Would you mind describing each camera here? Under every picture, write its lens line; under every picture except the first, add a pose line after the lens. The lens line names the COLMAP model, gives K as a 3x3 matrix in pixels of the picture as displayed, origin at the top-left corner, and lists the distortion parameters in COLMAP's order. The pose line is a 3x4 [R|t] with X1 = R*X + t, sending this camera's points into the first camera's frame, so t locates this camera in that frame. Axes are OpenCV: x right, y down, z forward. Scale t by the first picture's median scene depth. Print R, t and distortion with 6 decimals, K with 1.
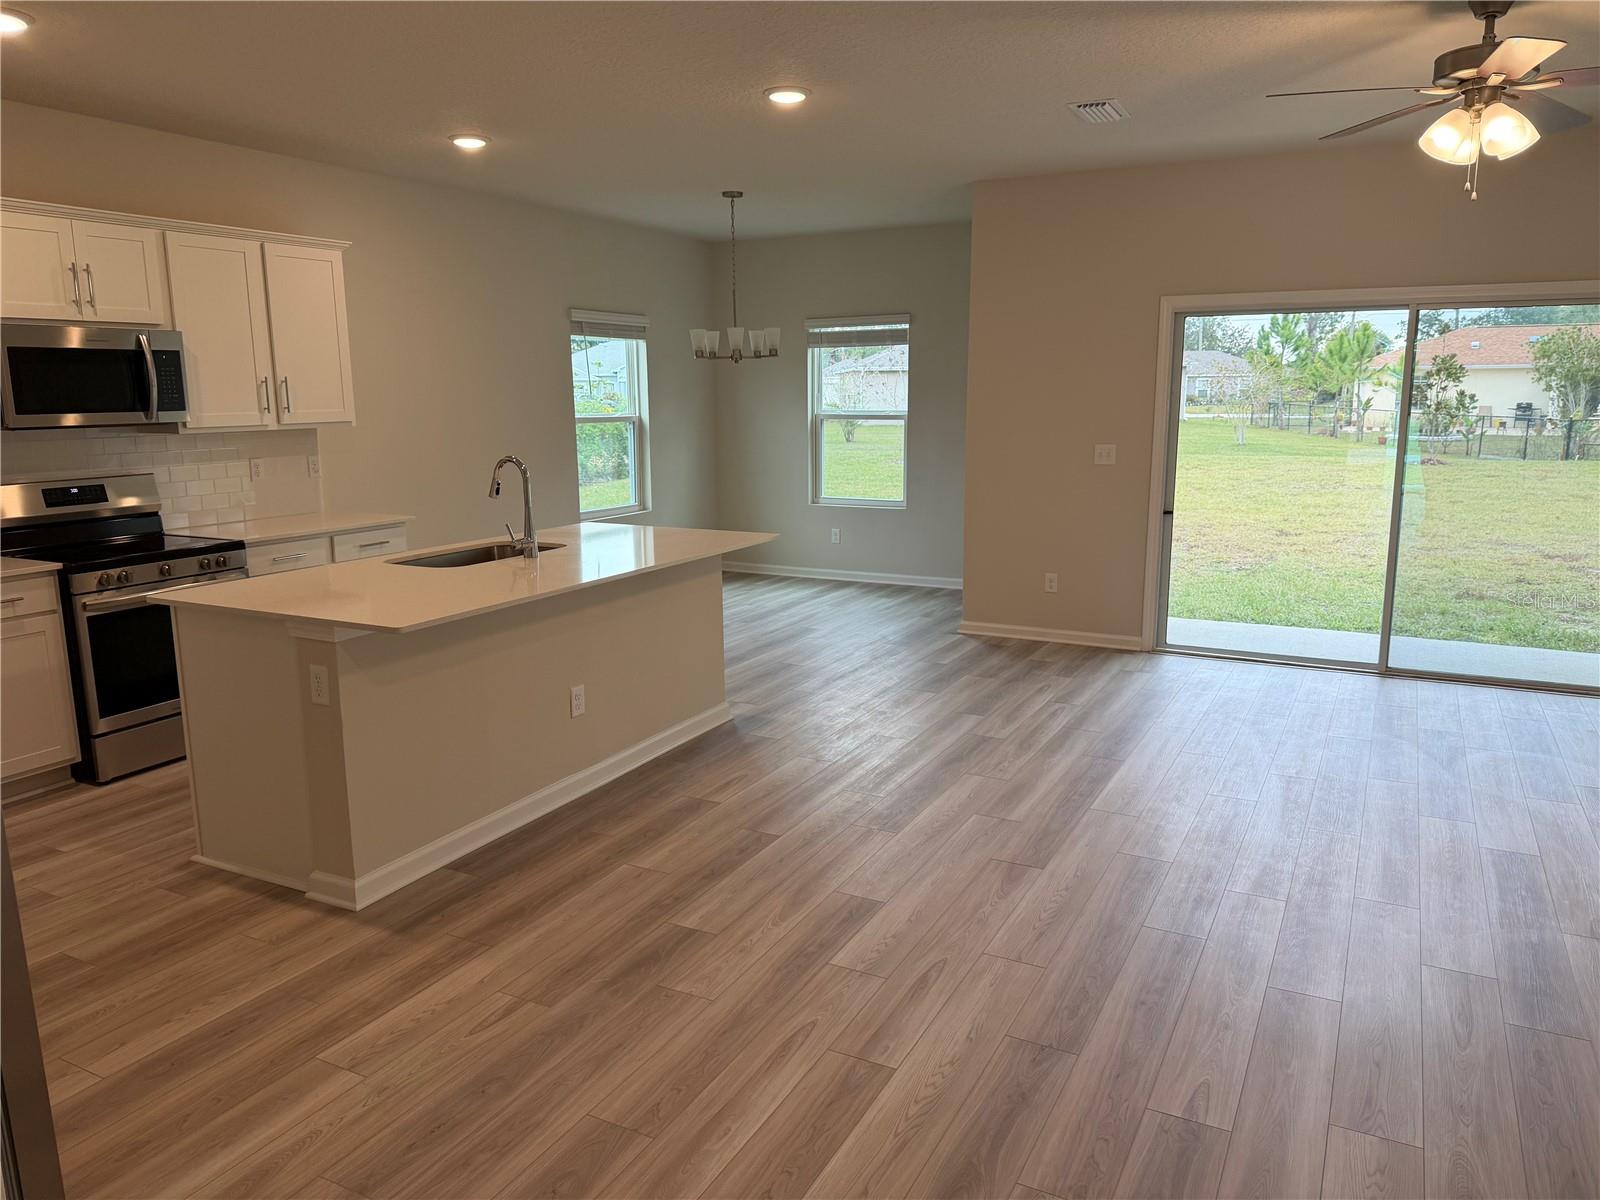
lens RADIAL K [[1136.4, 0, 809.3], [0, 1136.4, 589.9], [0, 0, 1]] dist [0.034143, -0.053970]
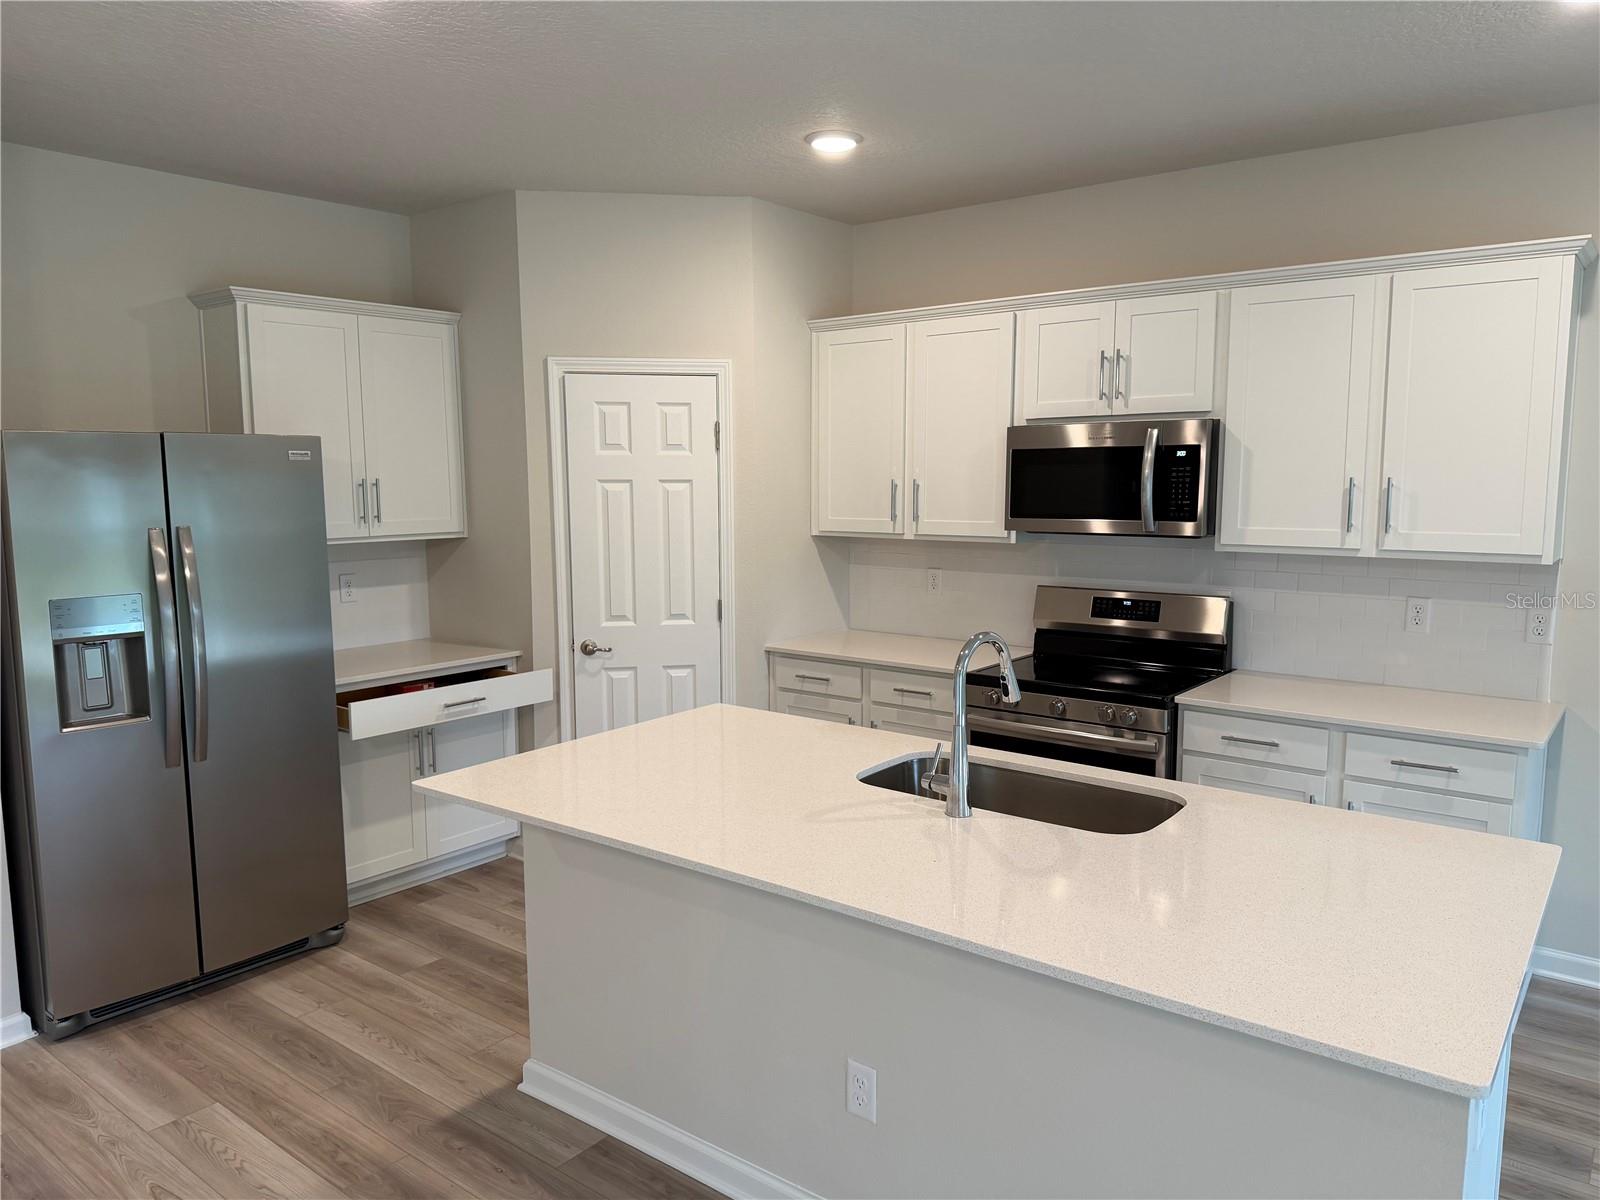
lens RADIAL K [[1136.4, 0, 806.5], [0, 1136.4, 602.5], [0, 0, 1]] dist [0.034143, -0.053970]
pose [[-0.184642, 0.126165, -0.974674, 0.295872], [-0.167192, 0.973238, 0.157652, -0.205835], [0.968480, 0.192067, -0.158607, 0.993295]]
